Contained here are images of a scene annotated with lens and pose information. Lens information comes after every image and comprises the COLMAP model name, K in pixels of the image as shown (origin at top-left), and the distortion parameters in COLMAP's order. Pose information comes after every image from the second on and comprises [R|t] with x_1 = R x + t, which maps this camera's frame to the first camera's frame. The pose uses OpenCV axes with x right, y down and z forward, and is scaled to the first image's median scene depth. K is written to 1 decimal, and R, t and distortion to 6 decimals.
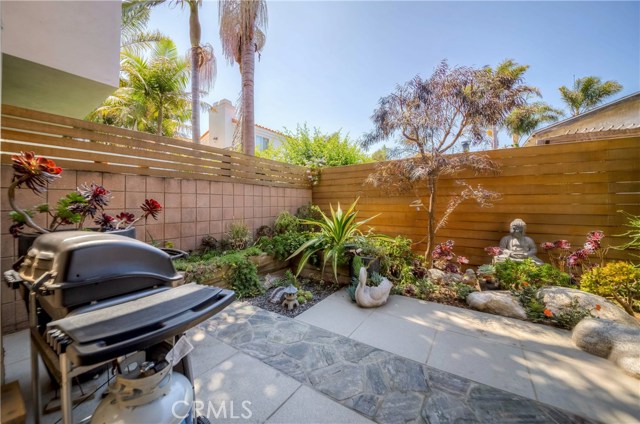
lens RADIAL K [[230.6, 0, 319.9], [0, 230.6, 204.3], [0, 0, 1]] dist [0.025239, -0.025145]
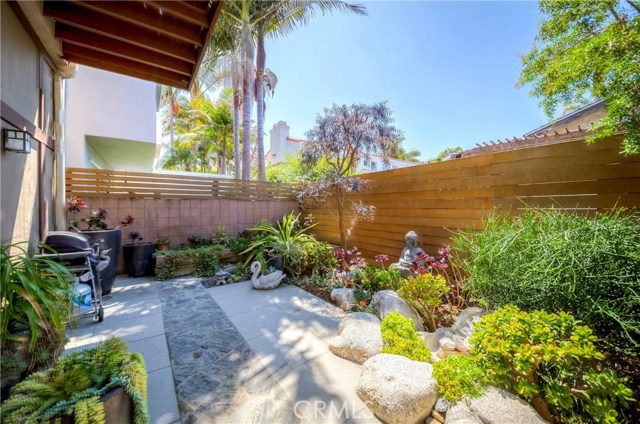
lens RADIAL K [[230.6, 0, 319.9], [0, 230.6, 204.3], [0, 0, 1]] dist [0.025239, -0.025145]
pose [[0.944259, -0.004767, -0.329170, 0.817051], [-0.000258, 0.999884, -0.015220, -0.048367], [0.329205, 0.014457, 0.944148, -0.188172]]
